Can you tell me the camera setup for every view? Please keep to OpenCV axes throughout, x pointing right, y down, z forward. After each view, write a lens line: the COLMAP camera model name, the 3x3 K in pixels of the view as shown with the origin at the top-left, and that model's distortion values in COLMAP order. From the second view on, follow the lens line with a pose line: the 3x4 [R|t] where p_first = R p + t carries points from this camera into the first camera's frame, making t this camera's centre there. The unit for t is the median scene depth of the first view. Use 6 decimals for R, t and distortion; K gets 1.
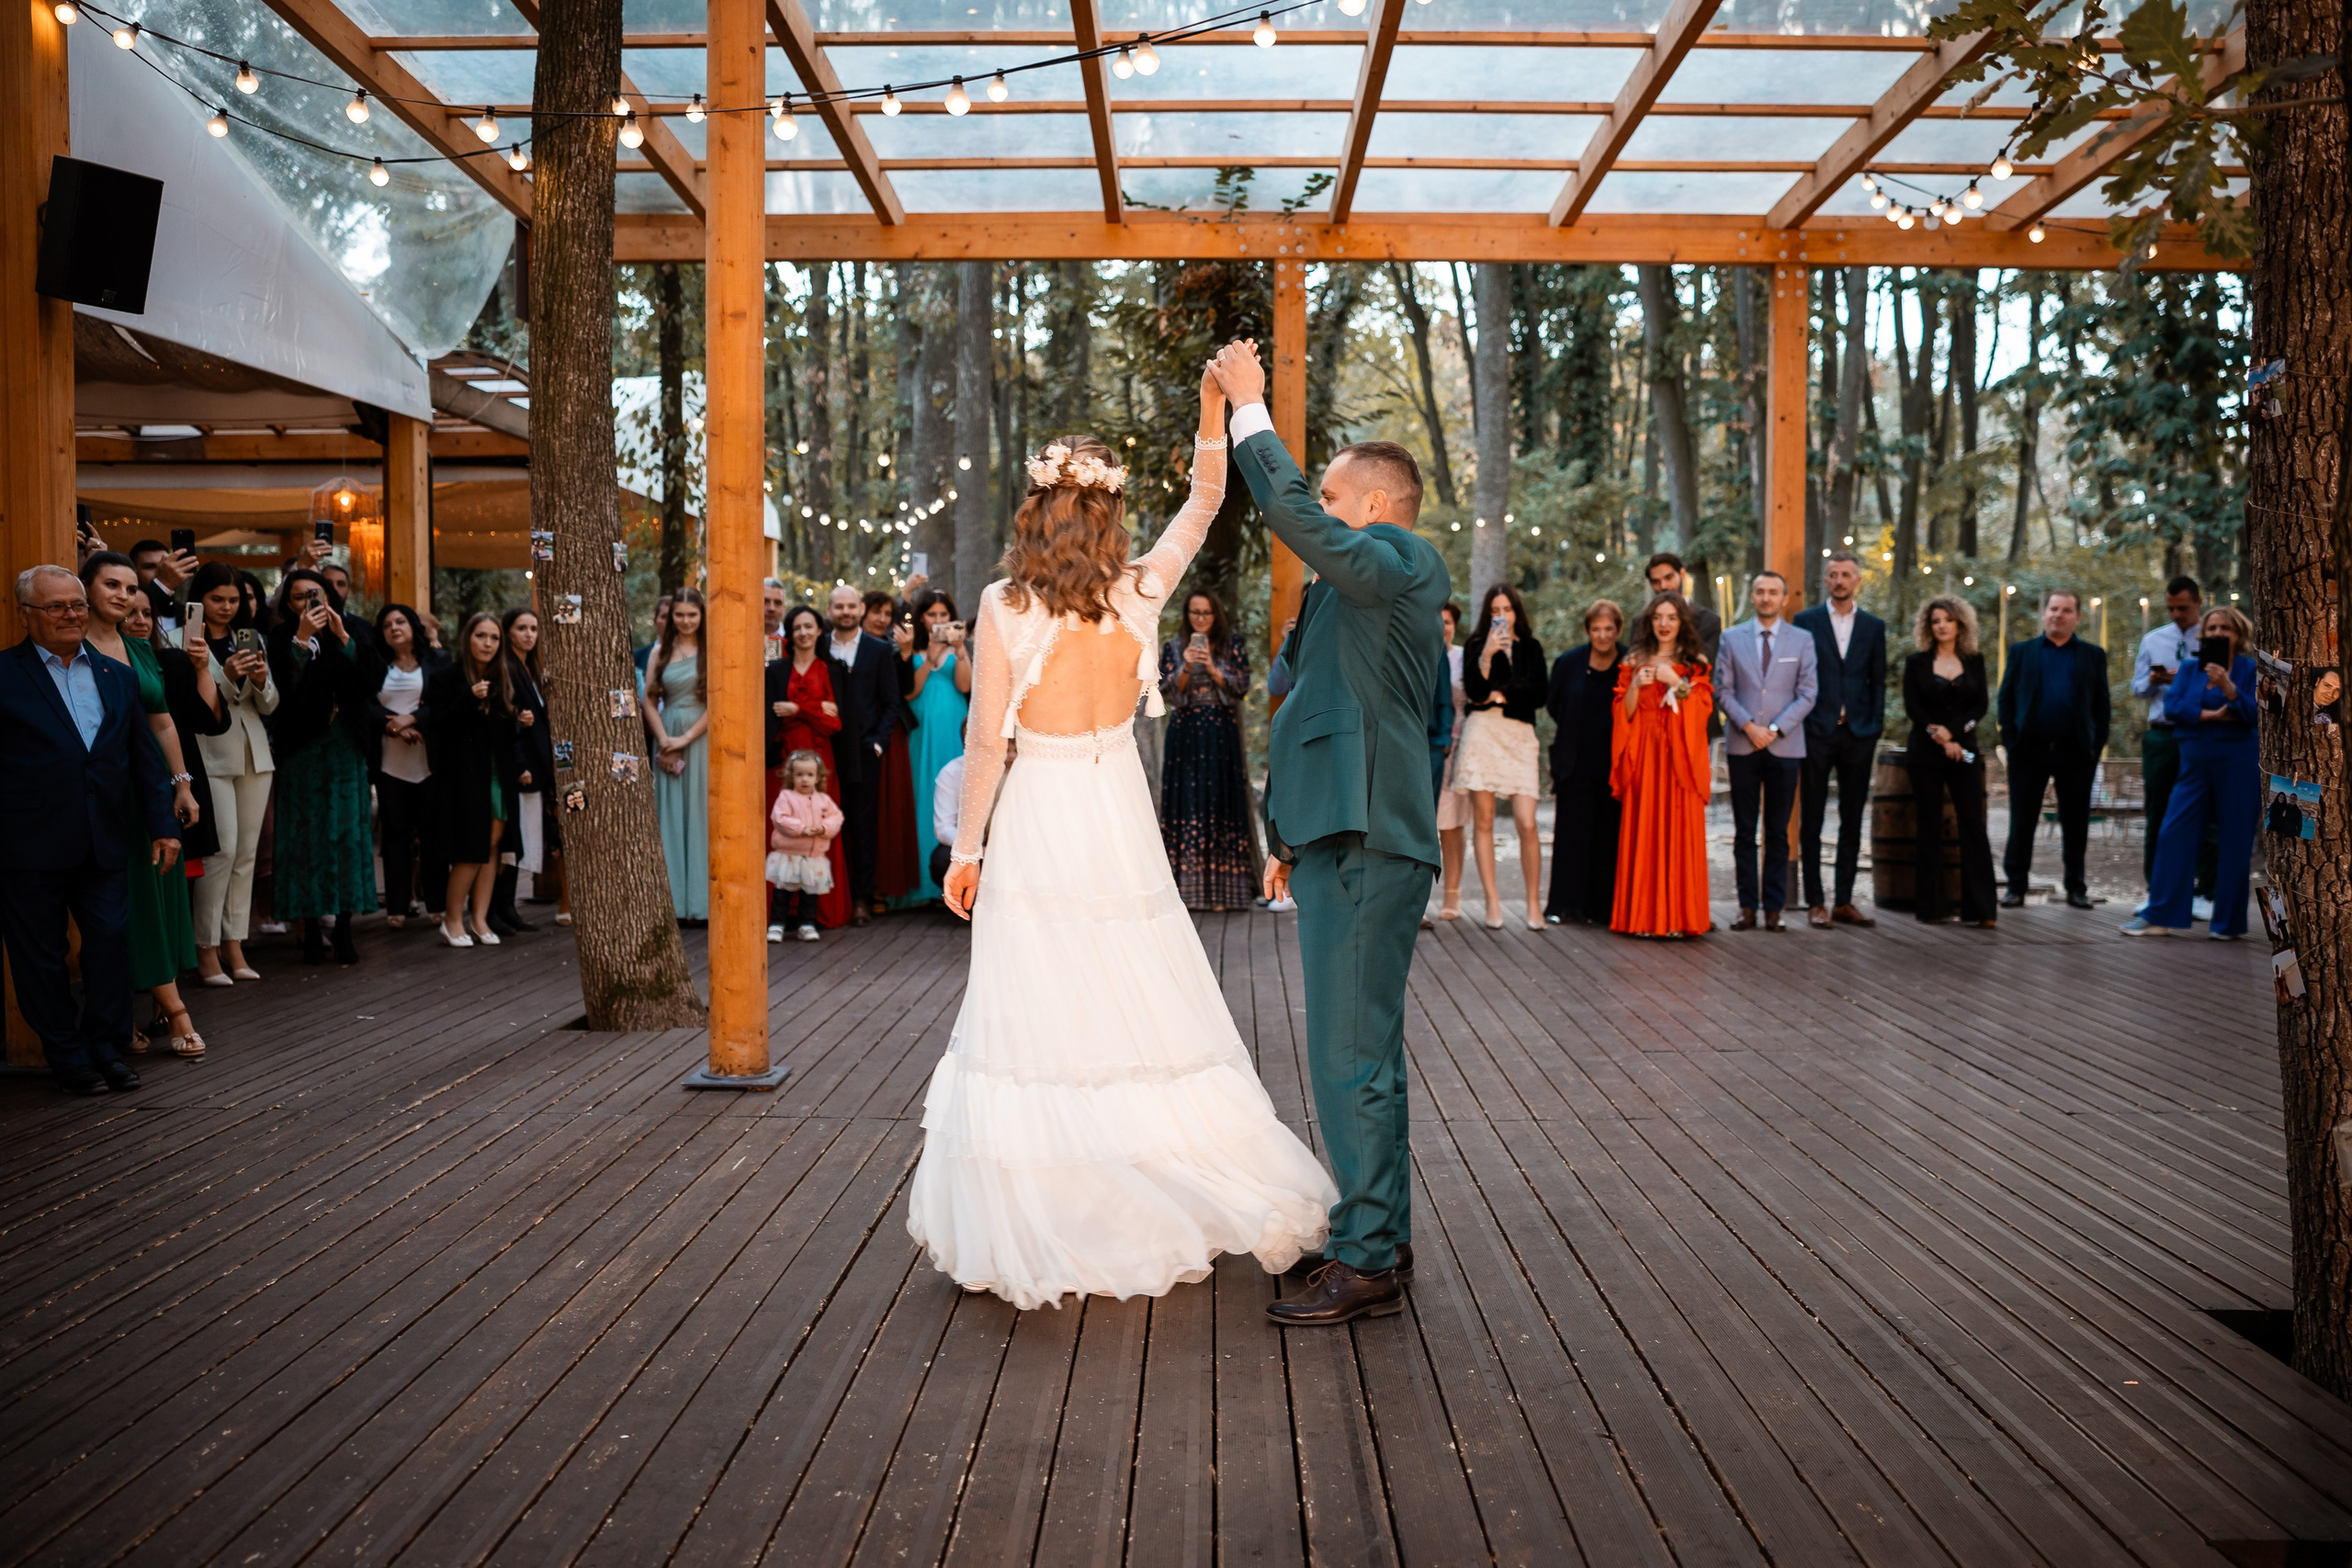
lens RADIAL K [[1956.8, 0, 1183.1], [0, 1956.8, 790.4], [0, 0, 1]] dist [-0.056205, 0.043211]
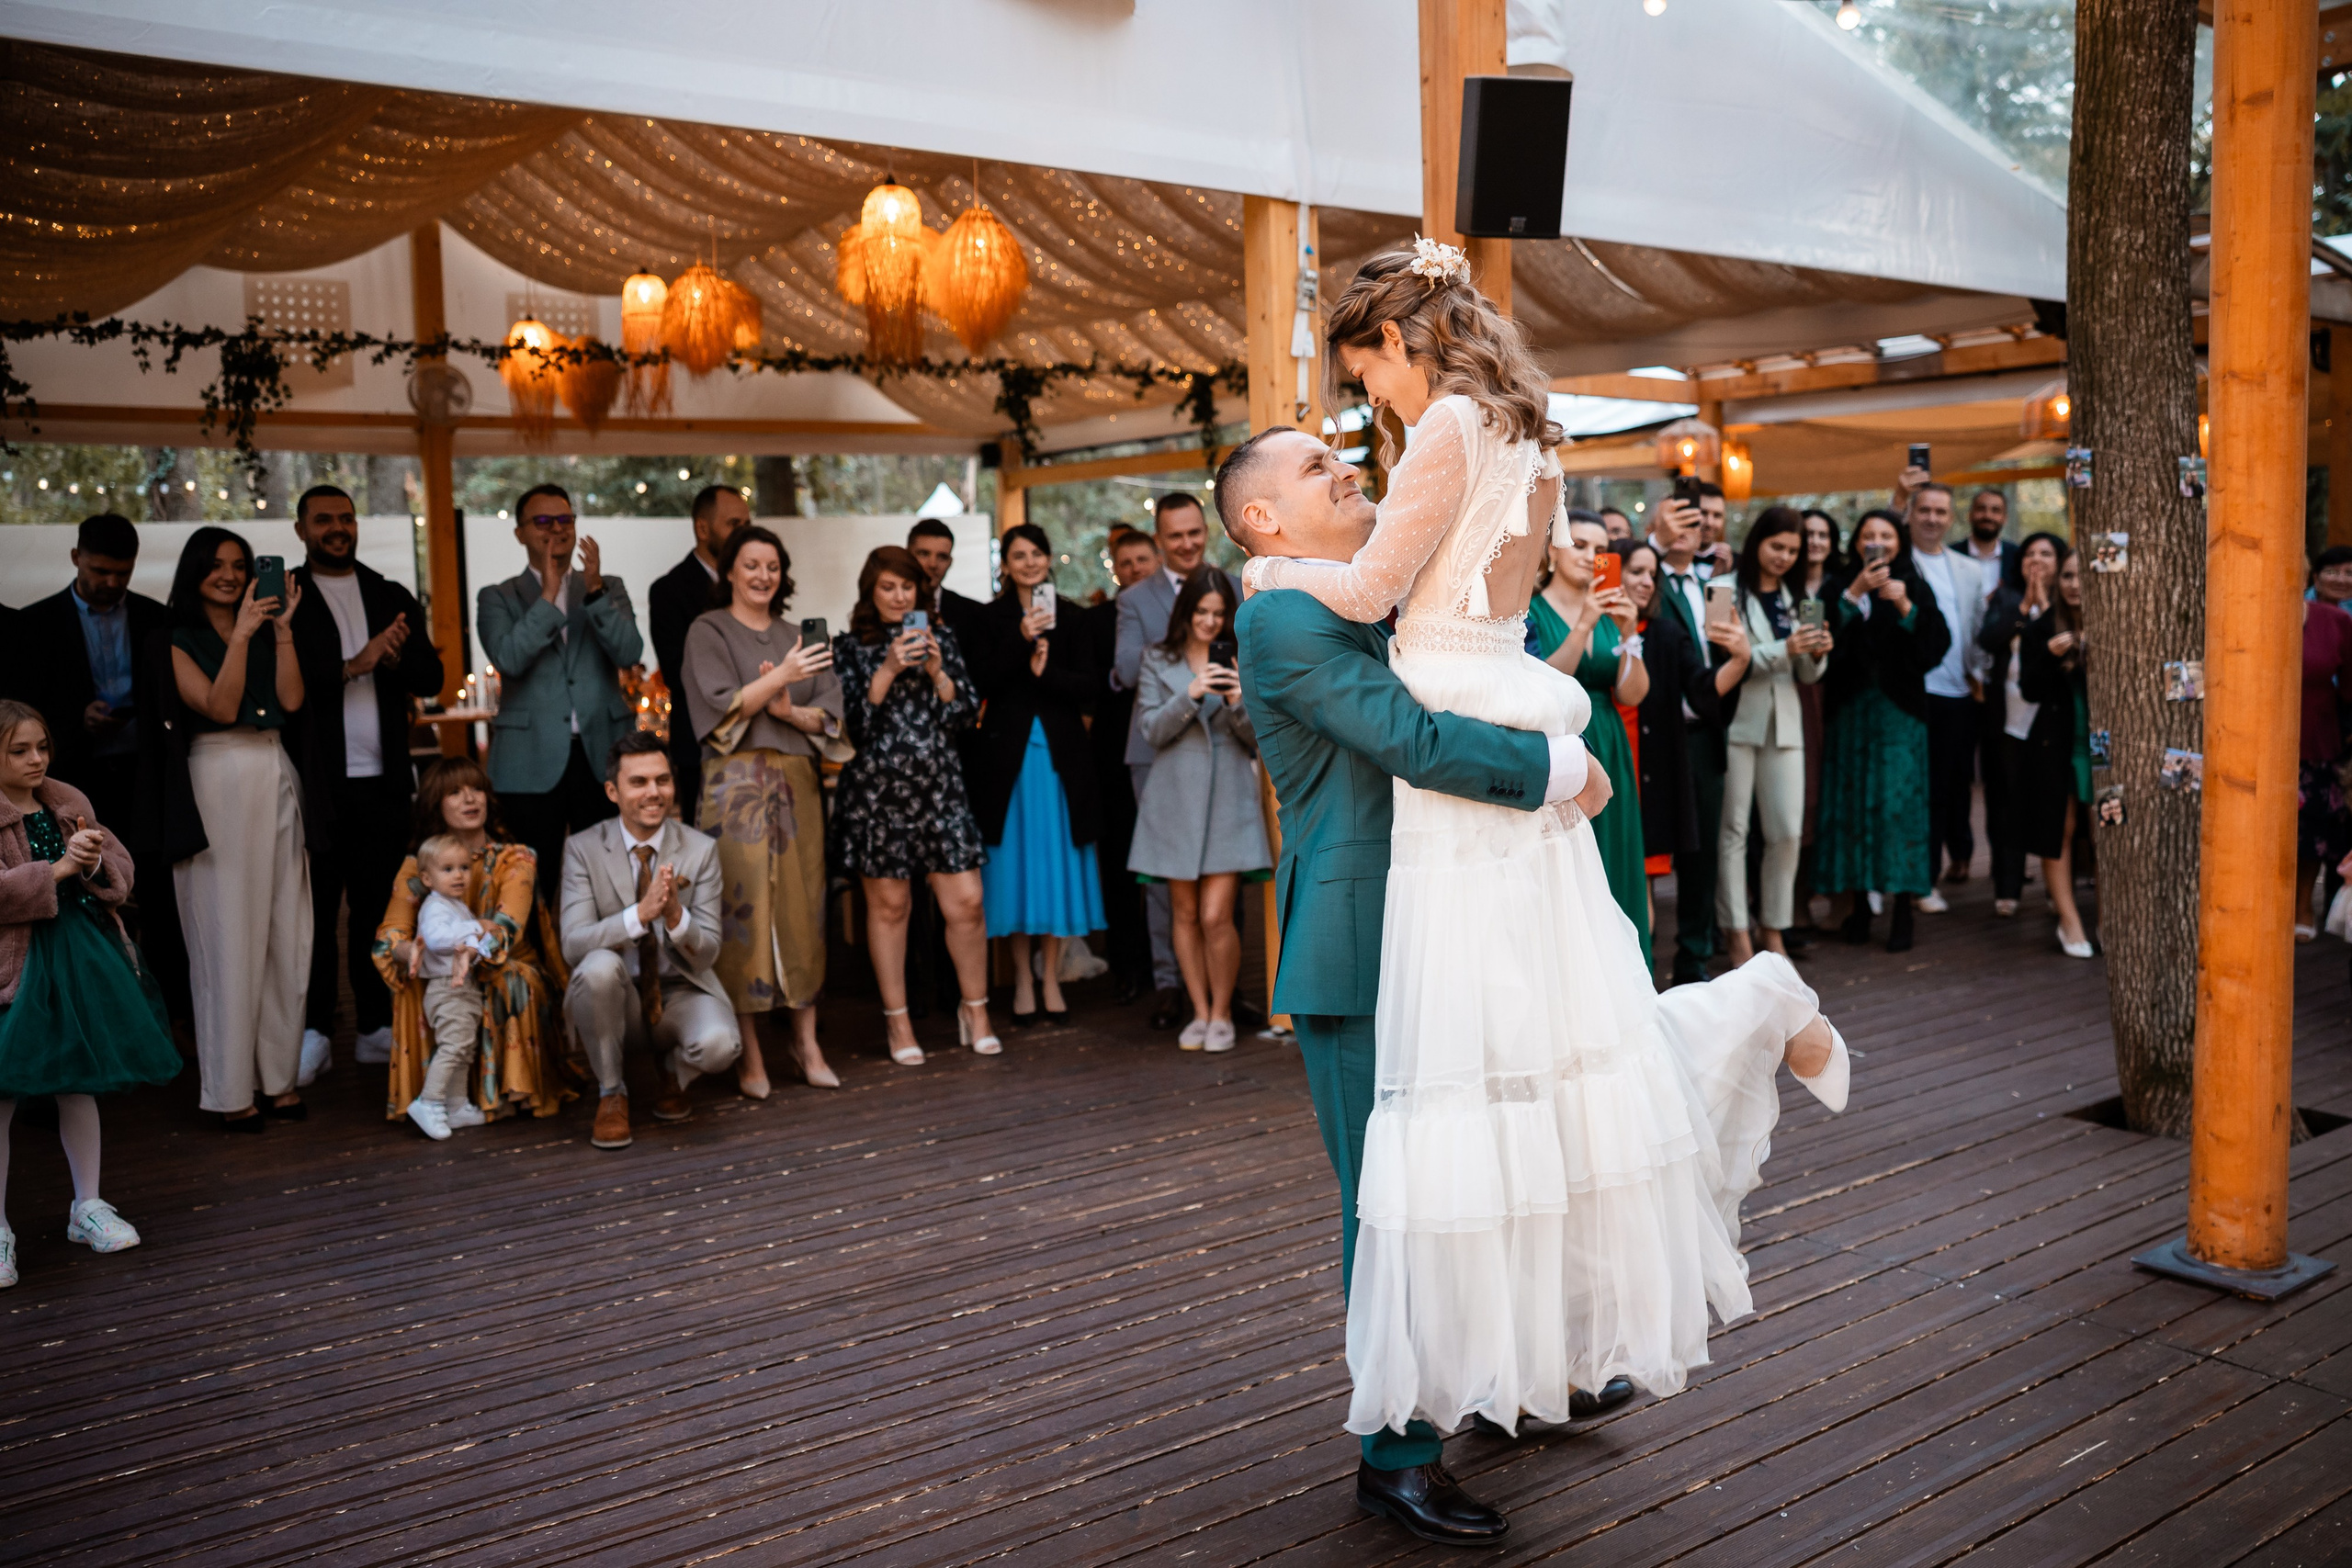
lens RADIAL K [[1956.8, 0, 1189.1], [0, 1956.8, 771.4], [0, 0, 1]] dist [-0.056205, 0.043211]
pose [[0.606270, 0.053438, -0.793462, 0.058238], [-0.020584, 0.998460, 0.051516, -0.040579], [0.794993, -0.014899, 0.606436, 0.275298]]
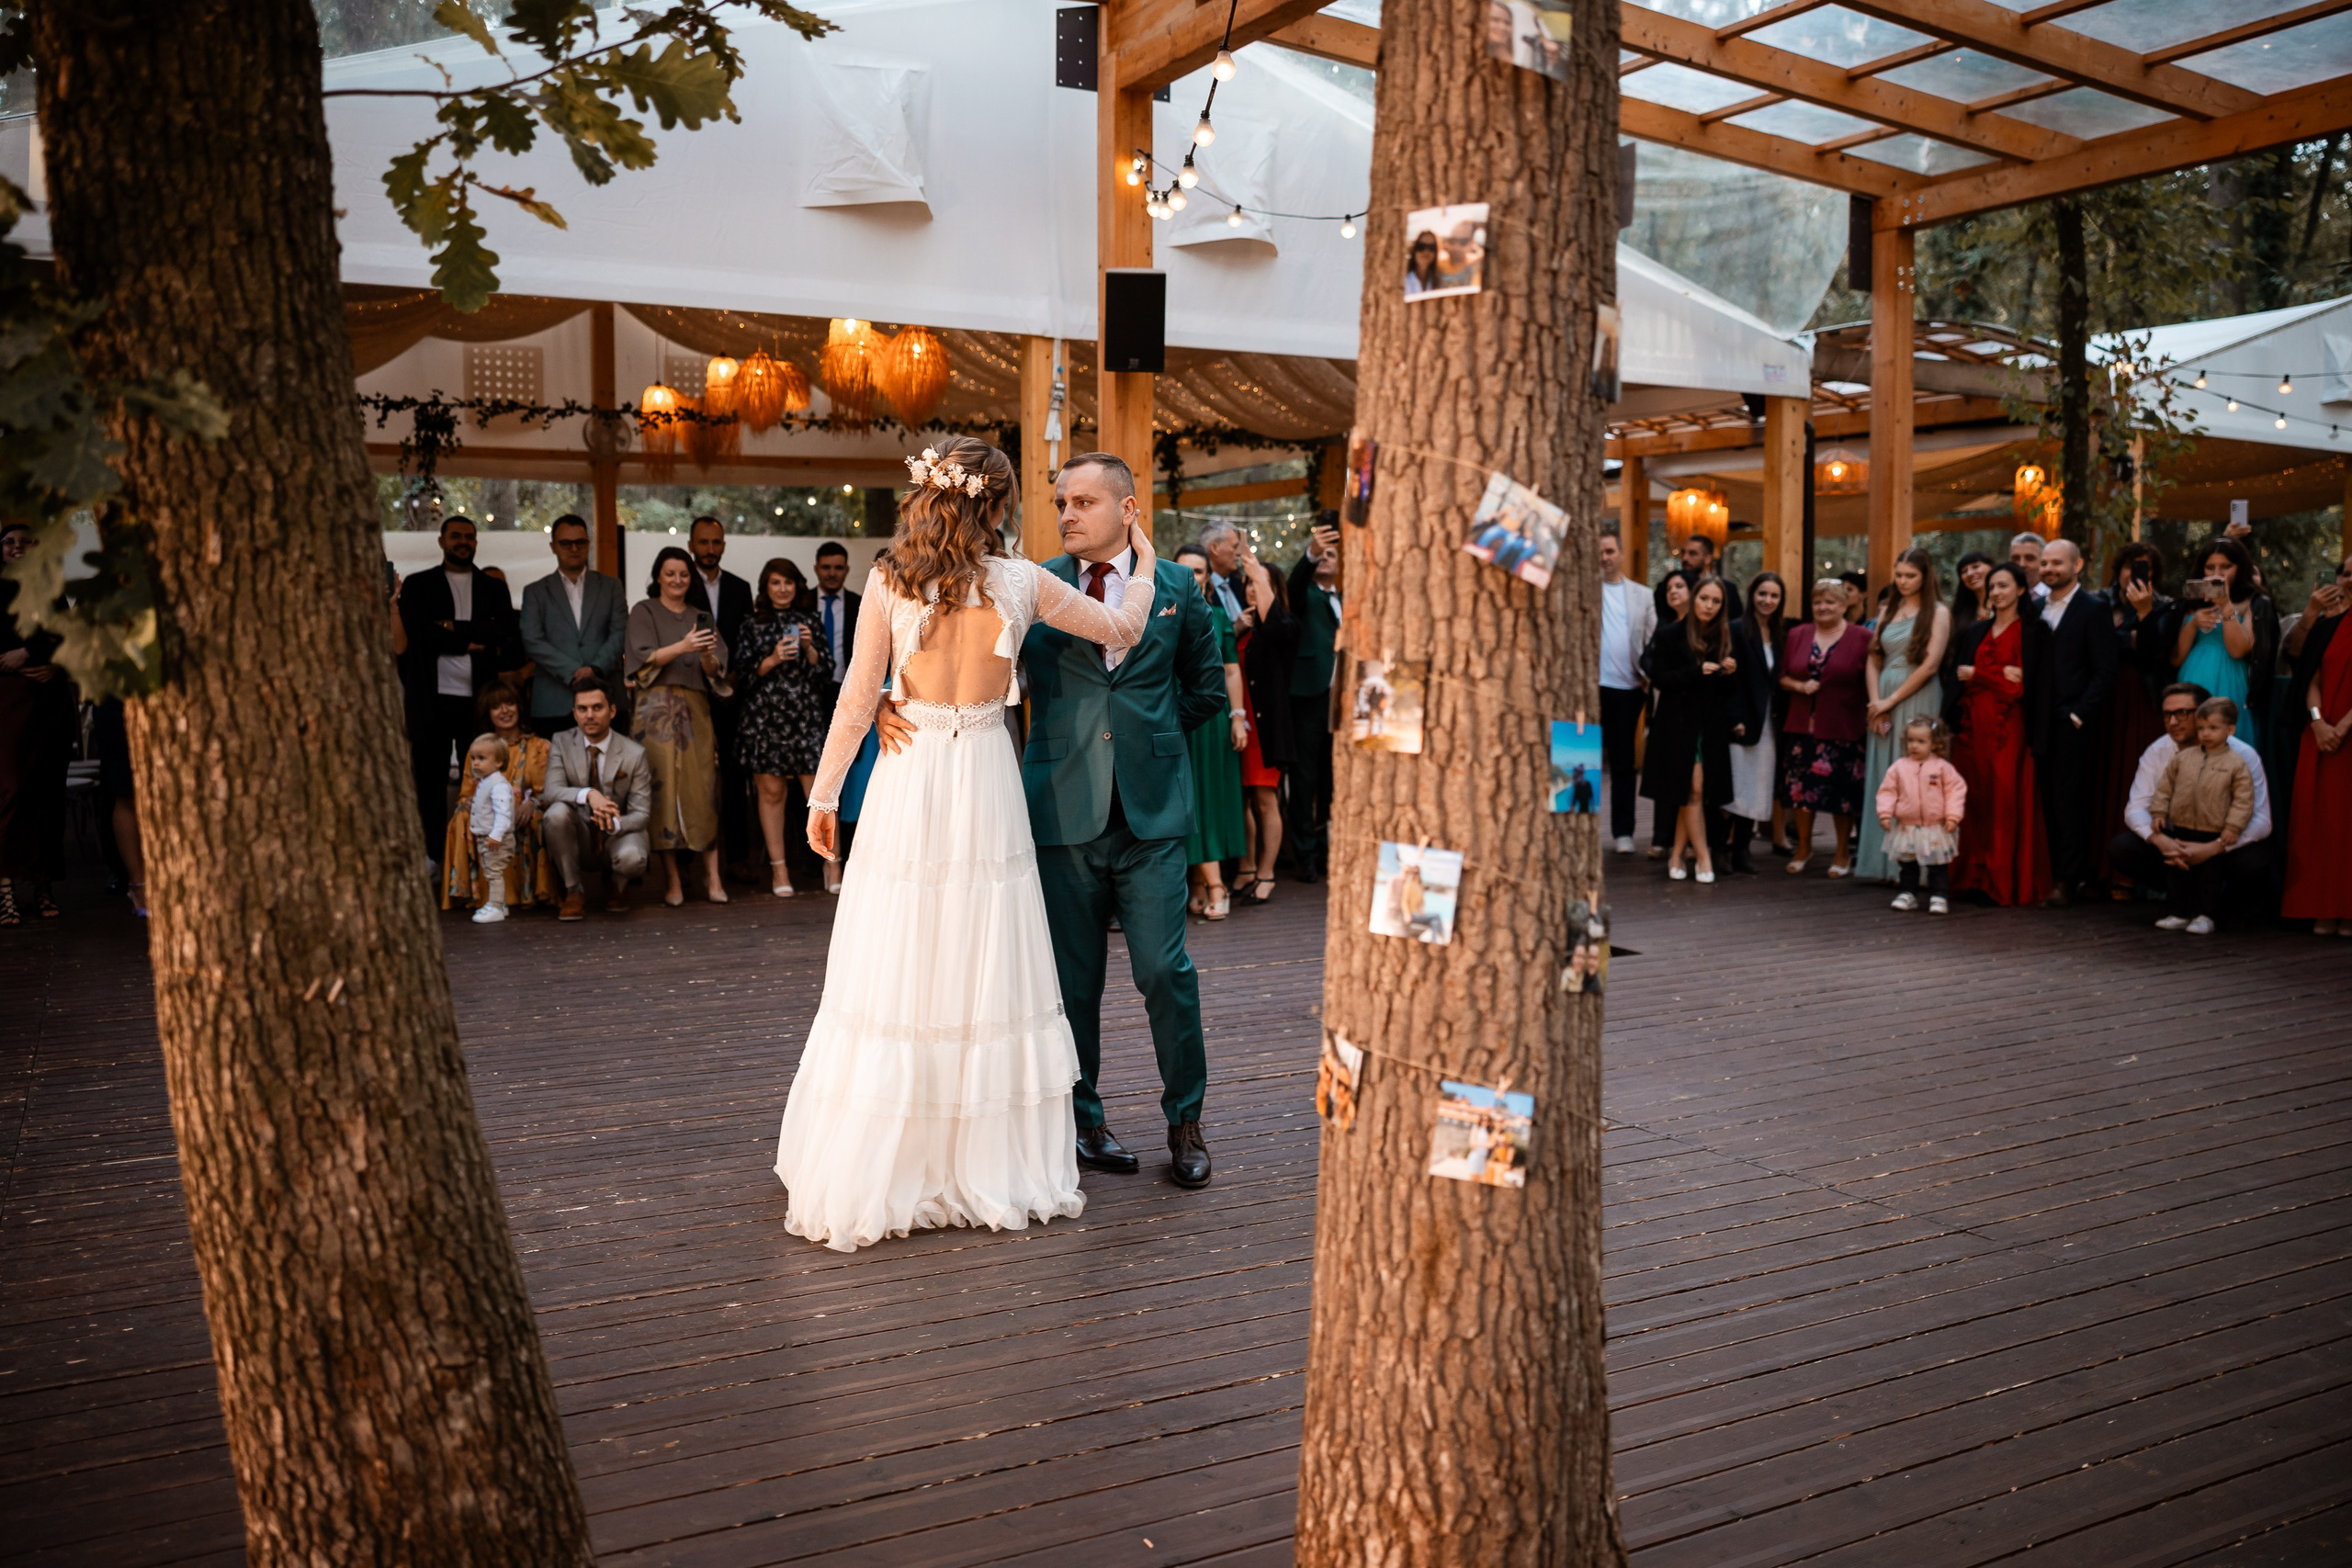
lens RADIAL K [[1956.8, 0, 1177.0], [0, 1956.8, 800.6], [0, 0, 1]] dist [-0.056205, 0.043211]
pose [[0.488675, 0.077424, -0.869024, 0.636189], [-0.052468, 0.996860, 0.059309, -0.021506], [0.870887, 0.016613, 0.491203, 0.281315]]
